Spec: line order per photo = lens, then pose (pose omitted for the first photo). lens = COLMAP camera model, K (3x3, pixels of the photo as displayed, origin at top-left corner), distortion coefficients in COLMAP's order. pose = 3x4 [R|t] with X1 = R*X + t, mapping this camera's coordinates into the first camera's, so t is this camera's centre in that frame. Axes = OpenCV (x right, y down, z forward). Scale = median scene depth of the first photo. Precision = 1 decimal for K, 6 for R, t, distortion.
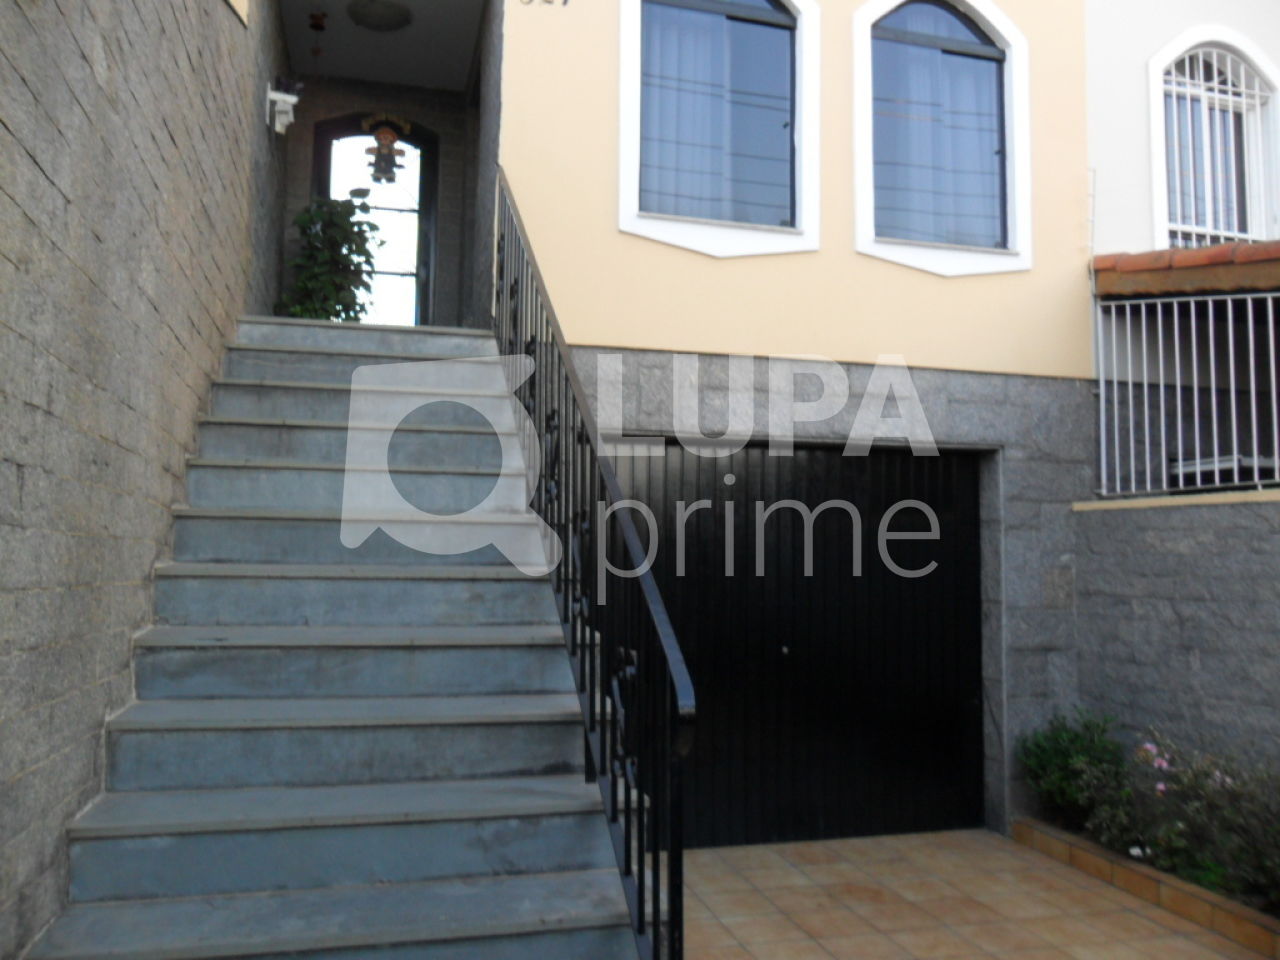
lens RADIAL K [[998.3, 0, 636.4], [0, 998.3, 478.8], [0, 0, 1]] dist [-0.045153, 0.004904]
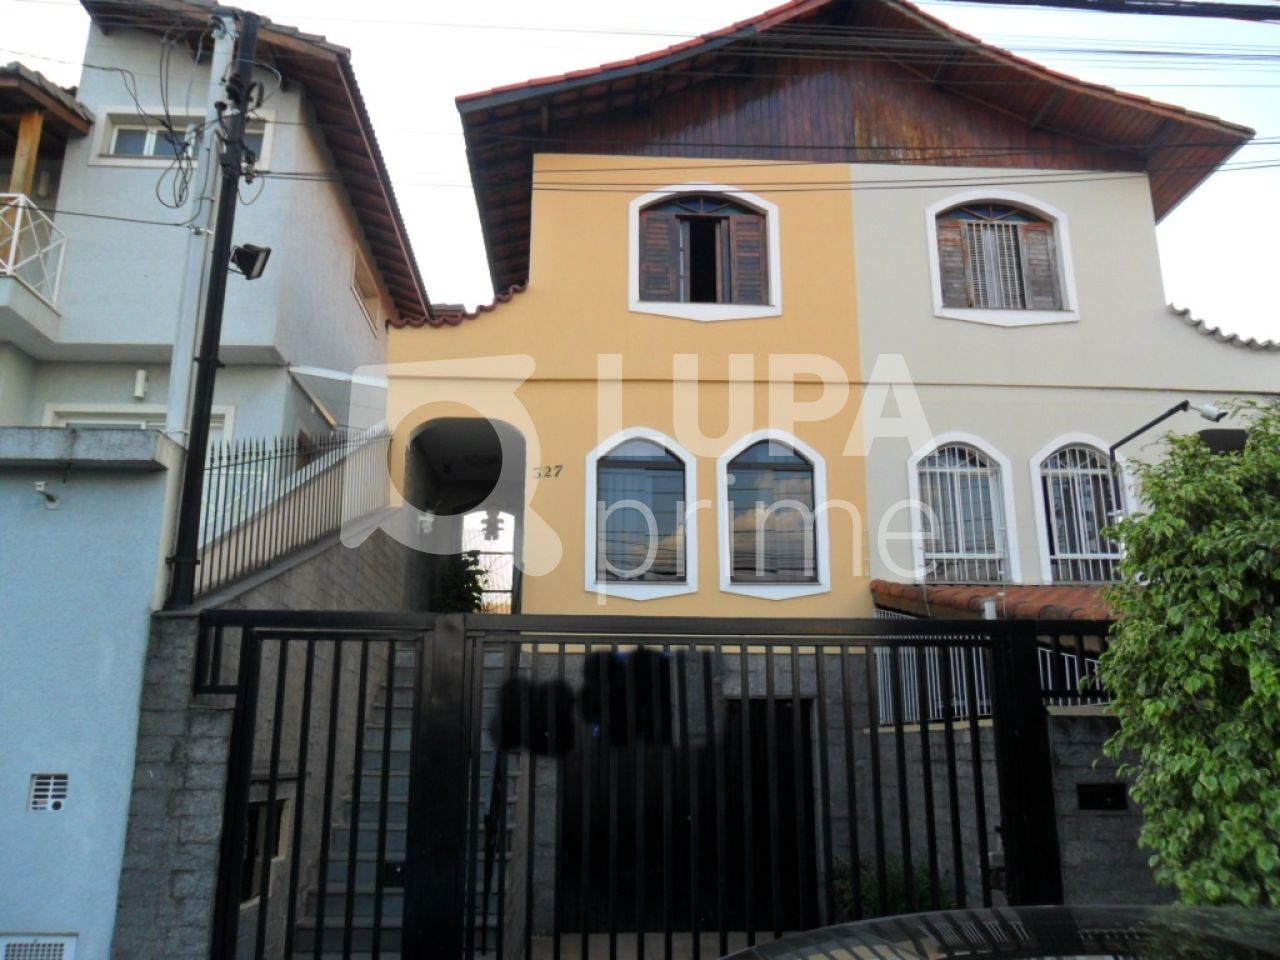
lens RADIAL K [[1027.6, 0, 648.9], [0, 1027.6, 480.8], [0, 0, 1]] dist [-0.062855, 0.062085]
pose [[0.978515, -0.063367, -0.196195, 0.465881], [0.026995, 0.982783, -0.182783, -0.085600], [0.204399, 0.173559, 0.963378, -0.853510]]
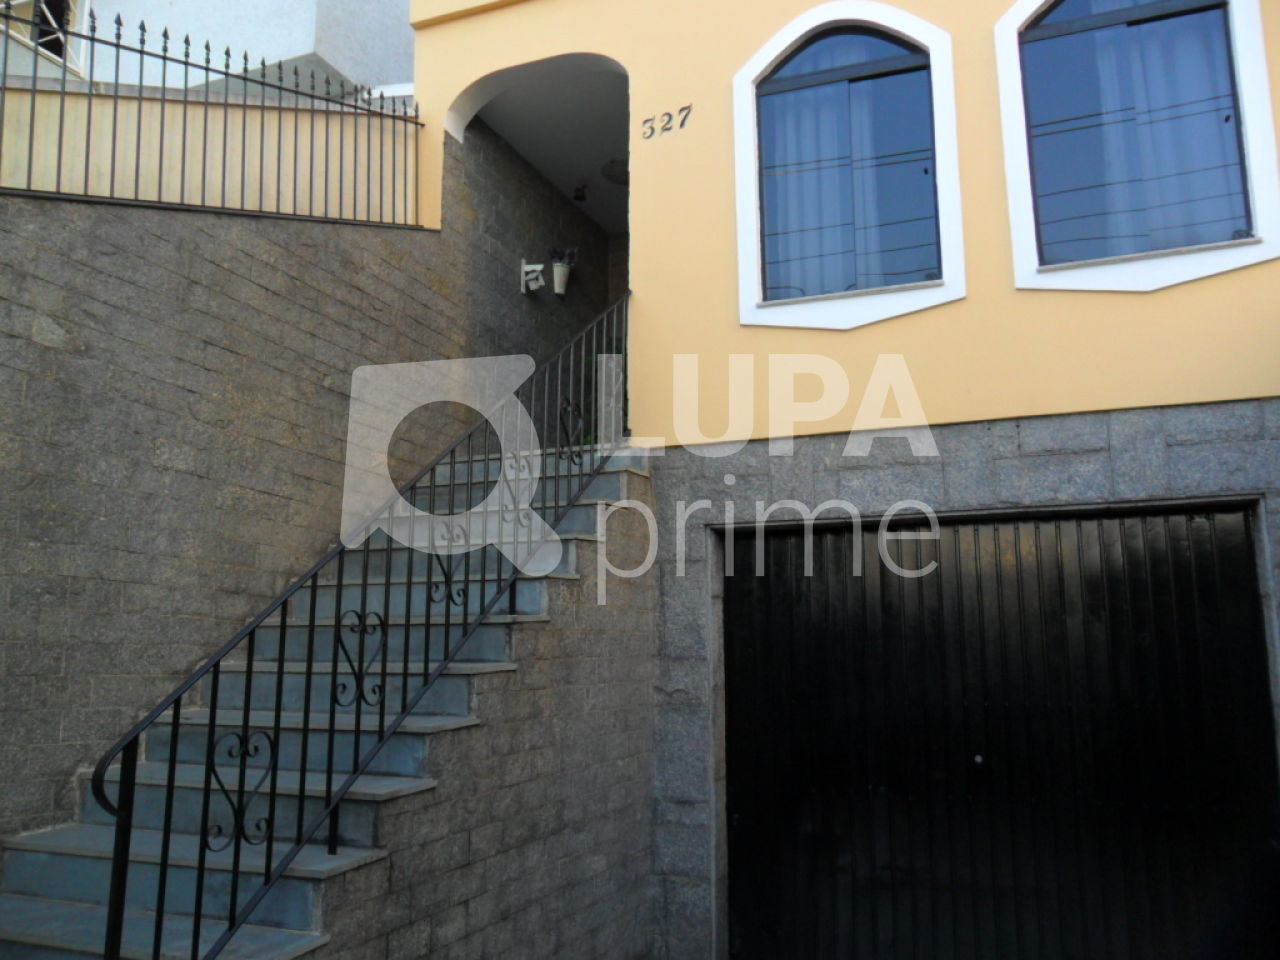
lens RADIAL K [[998.3, 0, 636.4], [0, 998.3, 478.8], [0, 0, 1]] dist [-0.045153, 0.004904]
pose [[0.797243, -0.114108, -0.592776, 0.438500], [0.057613, 0.991872, -0.113448, 0.012179], [0.600903, 0.056294, 0.797337, 0.128123]]
